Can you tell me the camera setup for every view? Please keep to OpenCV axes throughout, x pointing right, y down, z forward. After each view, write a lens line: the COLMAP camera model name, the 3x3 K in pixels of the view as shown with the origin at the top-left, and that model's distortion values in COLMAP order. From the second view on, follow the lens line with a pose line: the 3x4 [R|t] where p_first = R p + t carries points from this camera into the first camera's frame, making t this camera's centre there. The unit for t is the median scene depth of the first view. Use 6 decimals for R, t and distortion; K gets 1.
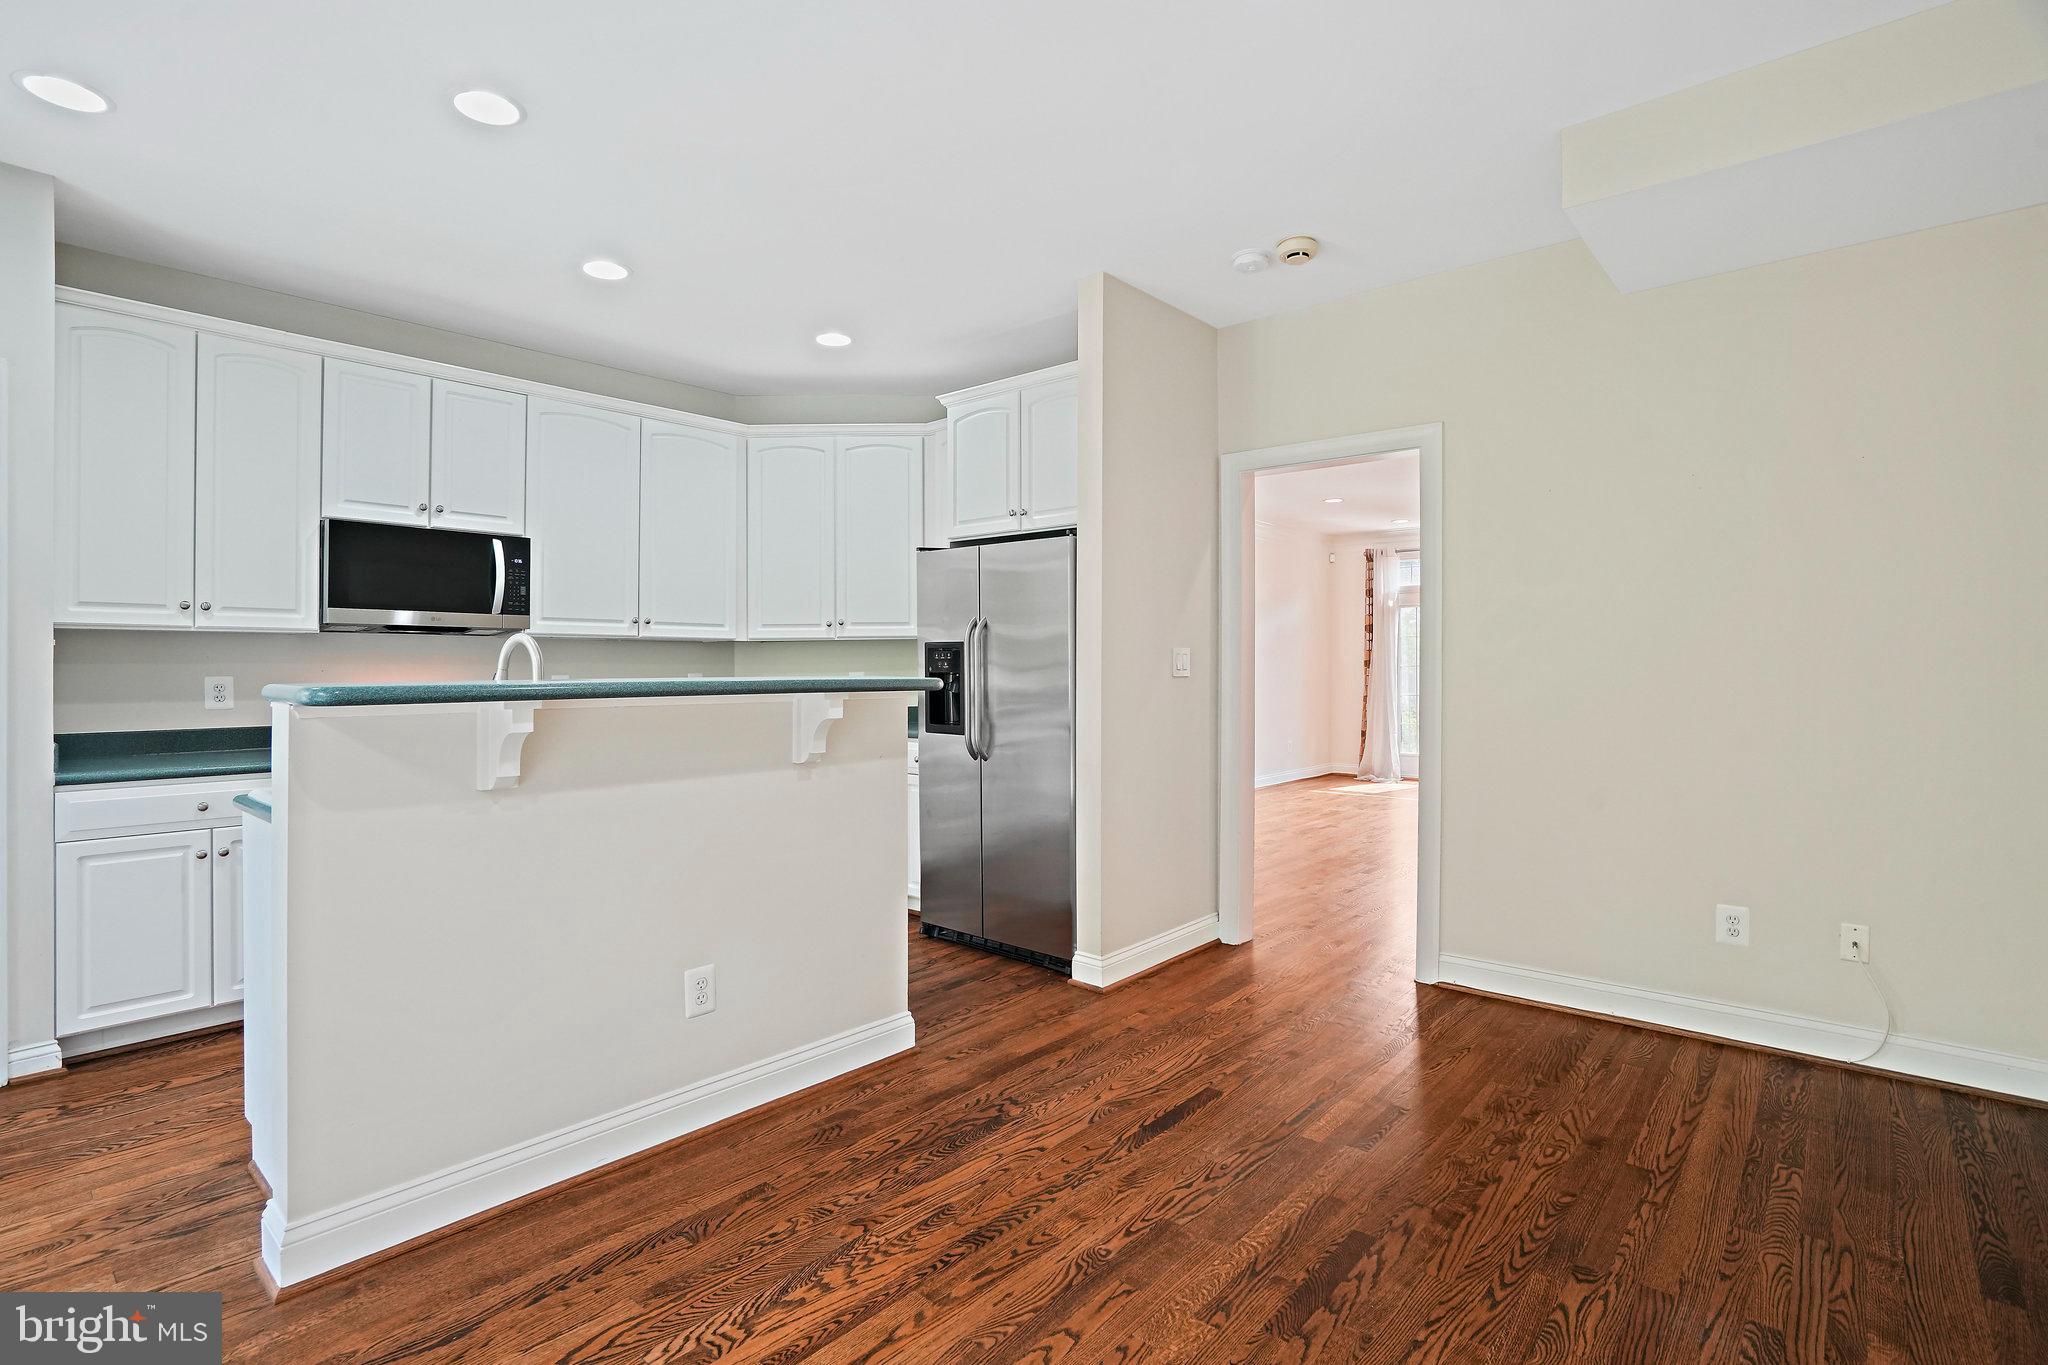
lens RADIAL K [[984.6, 0, 1015.0], [0, 984.6, 664.5], [0, 0, 1]] dist [-0.053582, 0.020902]
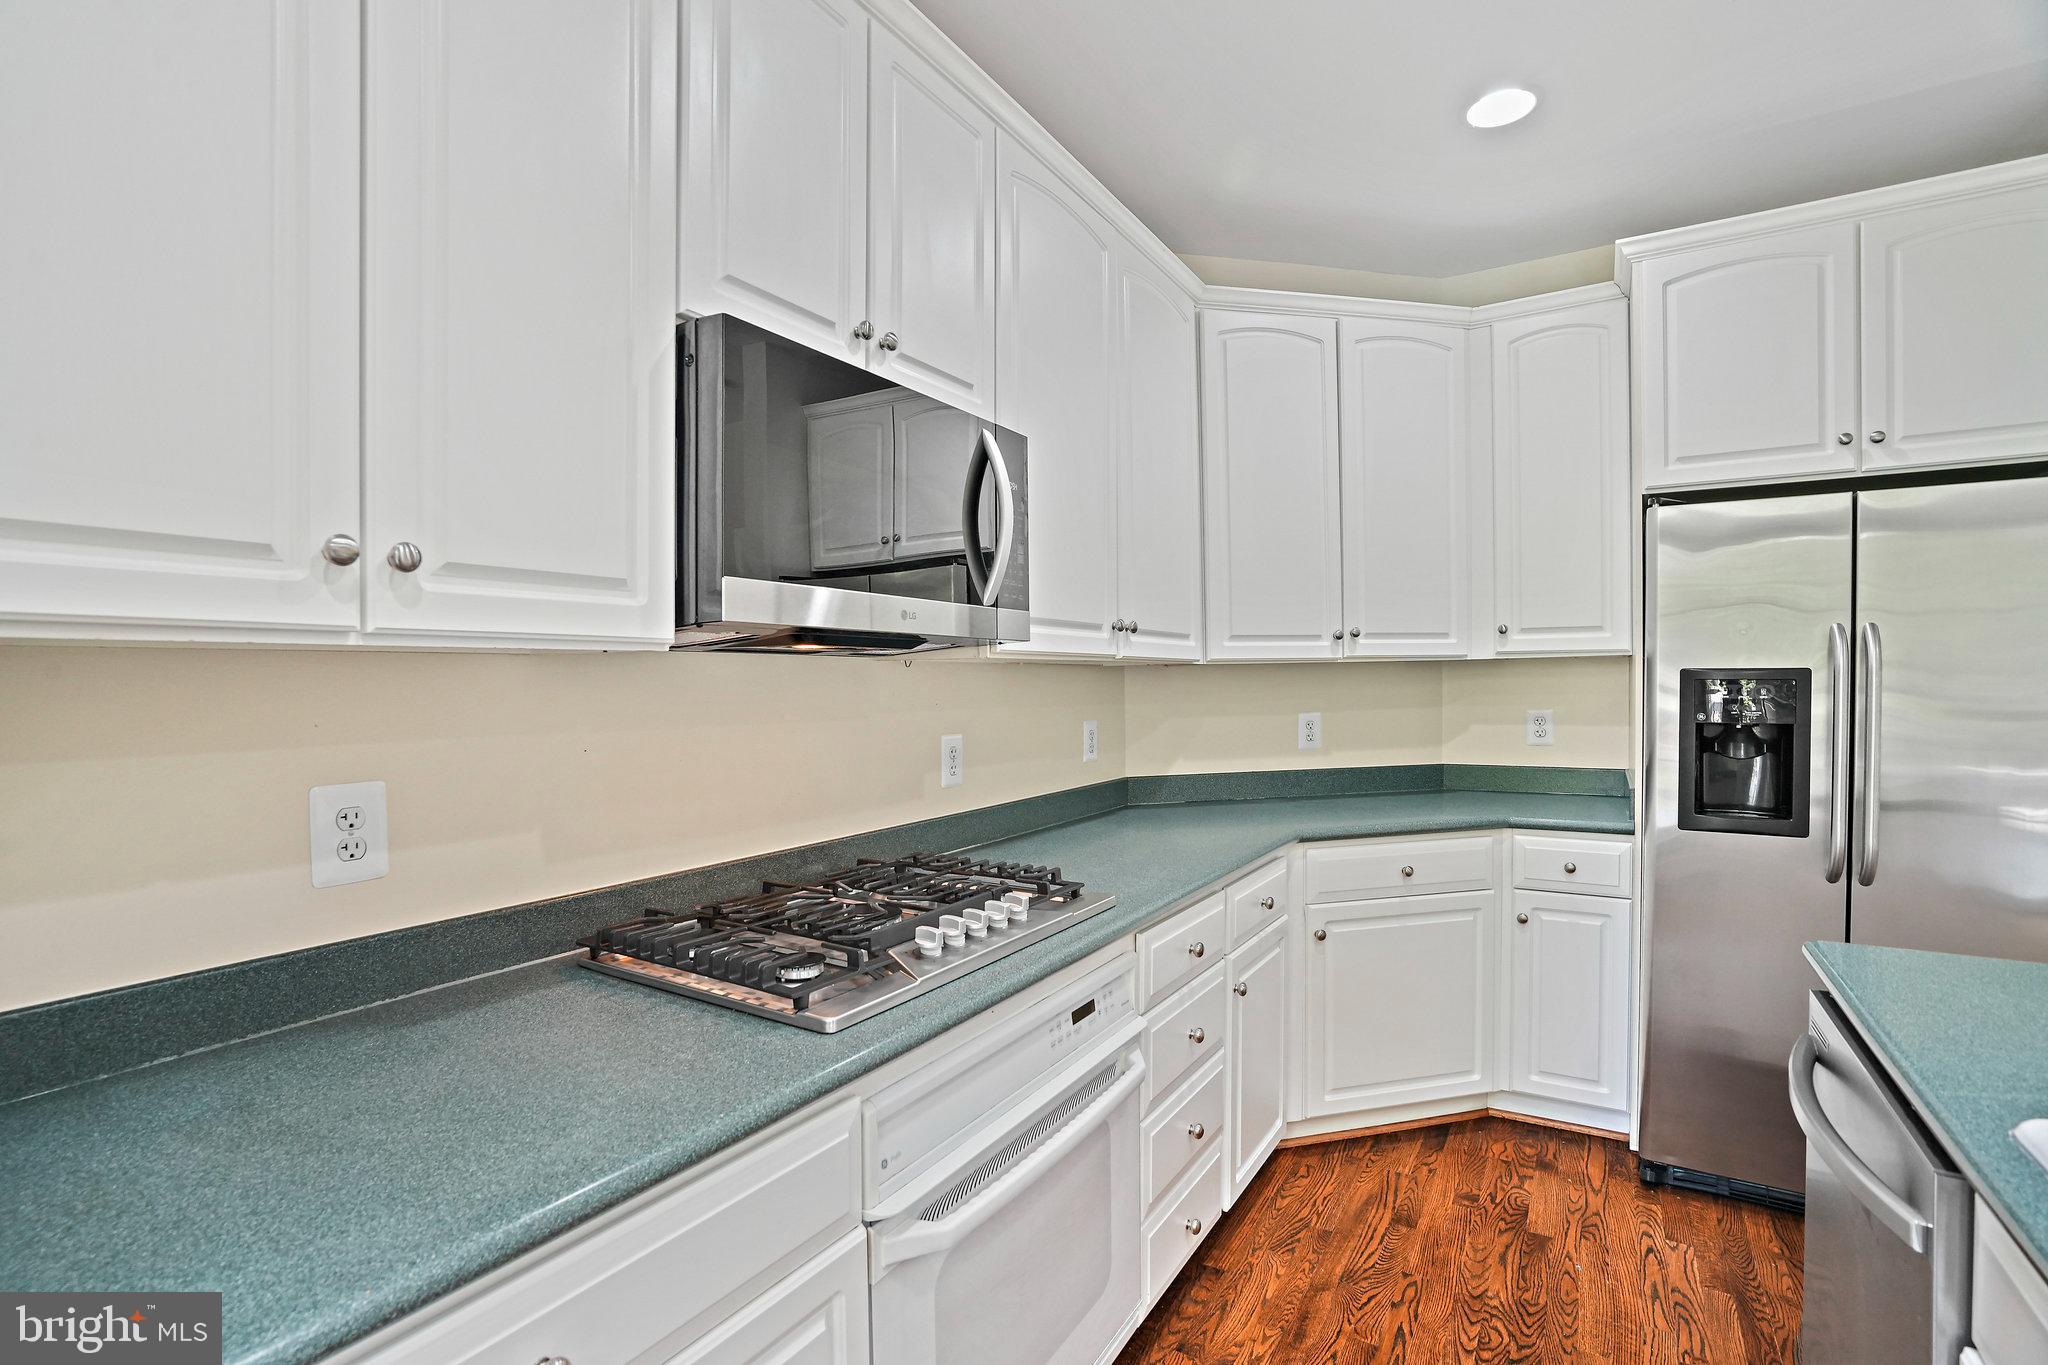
lens RADIAL K [[984.6, 0, 1019.4], [0, 984.6, 689.1], [0, 0, 1]] dist [-0.053582, 0.020902]
pose [[0.985544, -0.006431, 0.169296, -0.766318], [0.004527, 0.999922, 0.011626, -0.026363], [-0.169358, -0.010691, 0.985497, 0.737641]]
